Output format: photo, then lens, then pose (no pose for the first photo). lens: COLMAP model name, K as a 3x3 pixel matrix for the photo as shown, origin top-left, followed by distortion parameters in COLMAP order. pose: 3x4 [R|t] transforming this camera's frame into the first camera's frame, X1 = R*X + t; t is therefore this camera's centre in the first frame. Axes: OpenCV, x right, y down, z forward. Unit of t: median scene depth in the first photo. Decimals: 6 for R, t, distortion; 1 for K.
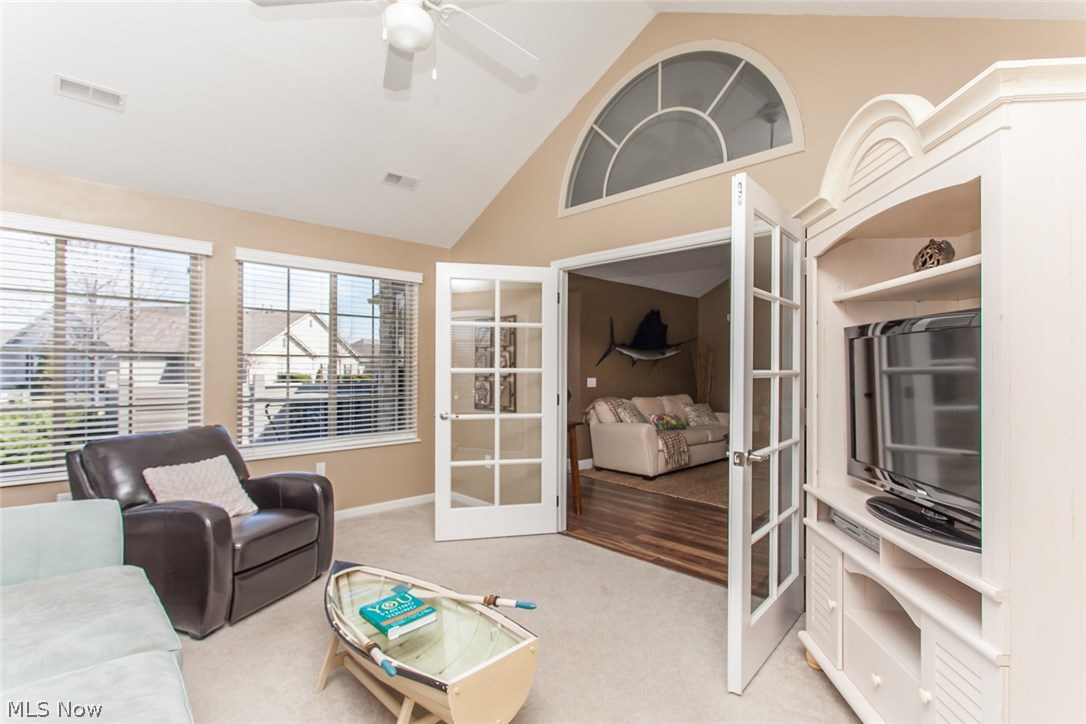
lens RADIAL K [[558.1, 0, 543.0], [0, 558.1, 362.0], [0, 0, 1]] dist [-0.000649, -0.000037]
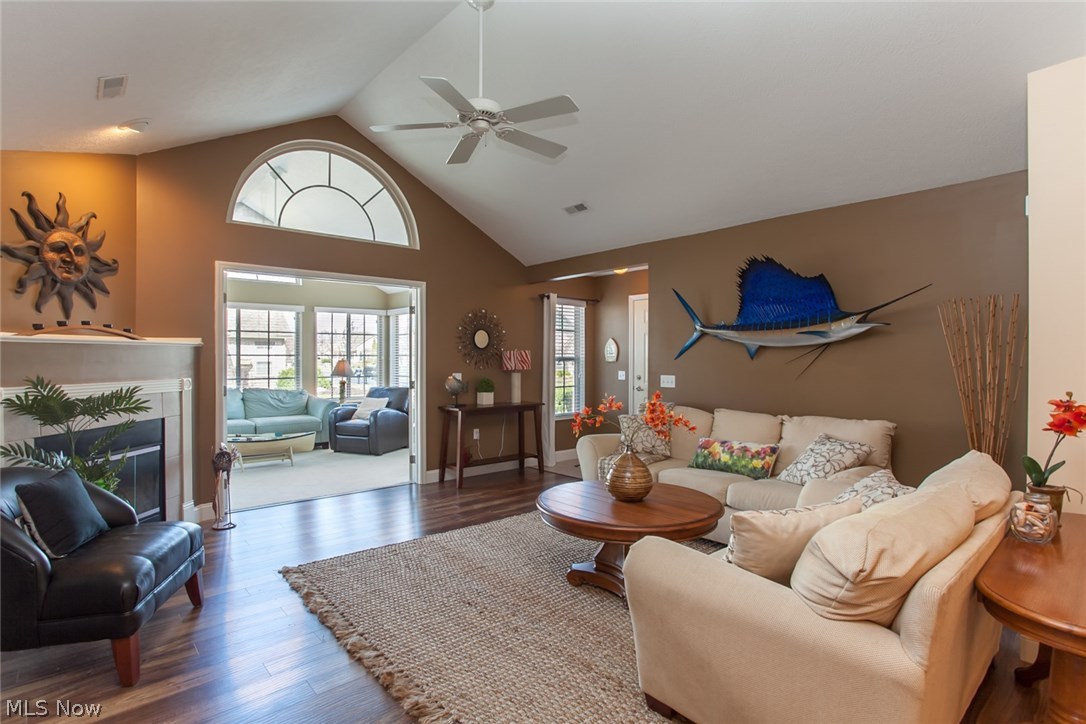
lens RADIAL K [[558.1, 0, 543.0], [0, 558.1, 362.0], [0, 0, 1]] dist [-0.000649, -0.000037]
pose [[-0.039278, -0.005619, -0.999213, 0.805411], [-0.003364, 0.999979, -0.005491, 0.016001], [0.999223, 0.003146, -0.039296, 0.846495]]
